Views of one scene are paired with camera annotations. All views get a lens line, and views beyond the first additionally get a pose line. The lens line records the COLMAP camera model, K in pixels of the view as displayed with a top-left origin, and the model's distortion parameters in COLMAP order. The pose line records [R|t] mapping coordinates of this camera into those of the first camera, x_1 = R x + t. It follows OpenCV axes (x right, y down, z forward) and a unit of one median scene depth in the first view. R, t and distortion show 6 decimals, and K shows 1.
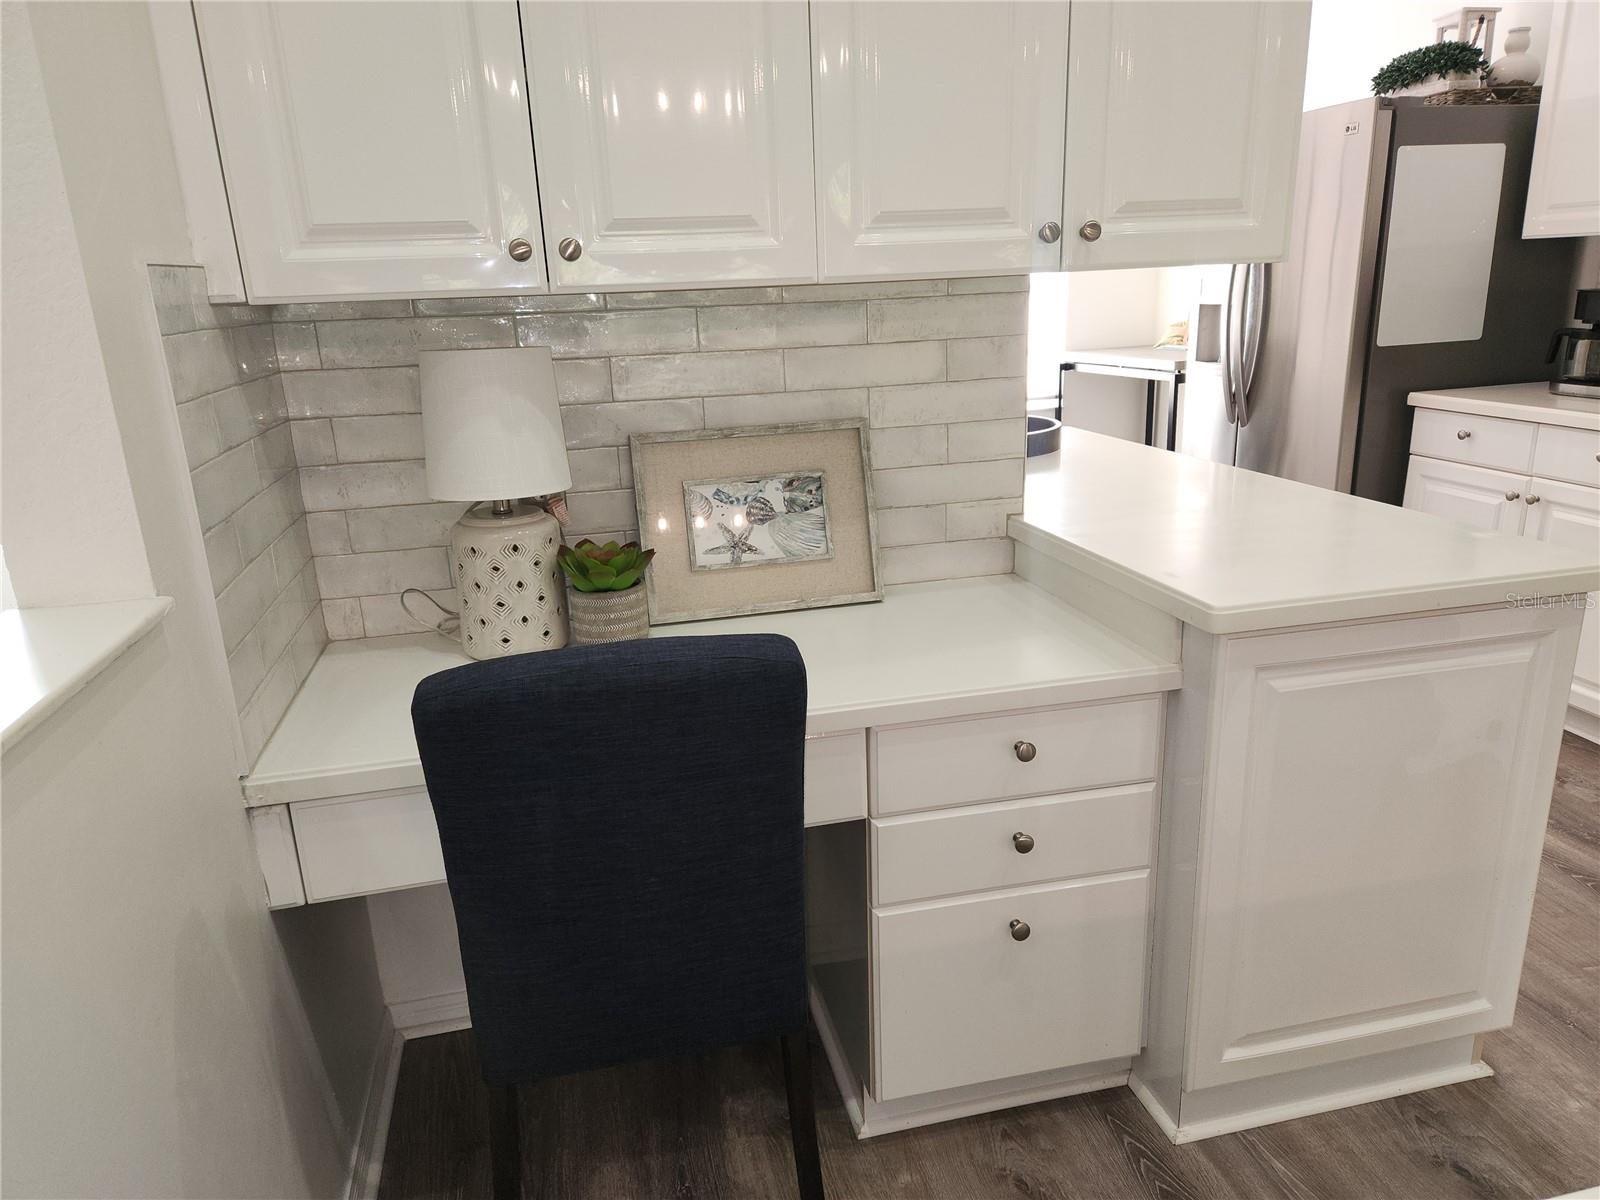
lens RADIAL K [[1087.4, 0, 799.8], [0, 1087.4, 607.3], [0, 0, 1]] dist [0.012834, 0.001170]
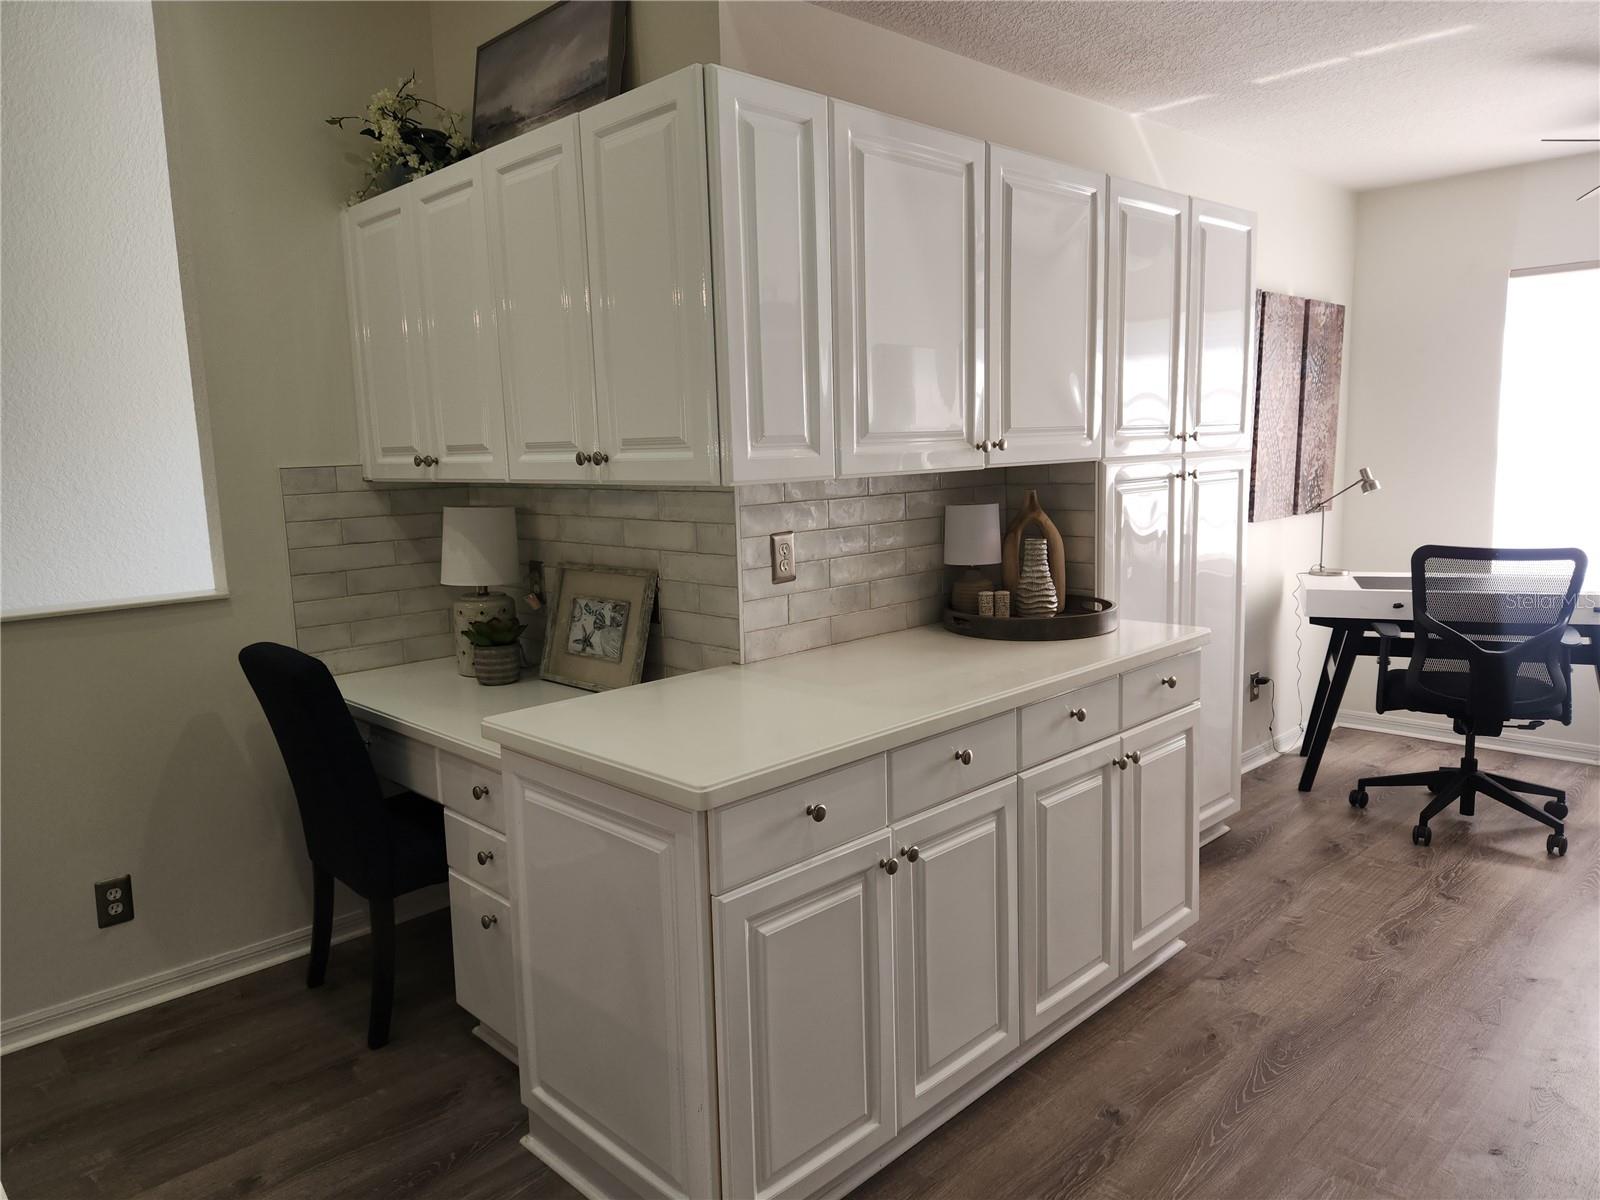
lens RADIAL K [[1087.4, 0, 801.7], [0, 1087.4, 597.7], [0, 0, 1]] dist [0.012834, 0.001170]
pose [[0.525129, 0.143388, -0.838856, 1.371319], [-0.232146, 0.972456, 0.020900, -0.217470], [0.818748, 0.183762, 0.543952, 0.402660]]
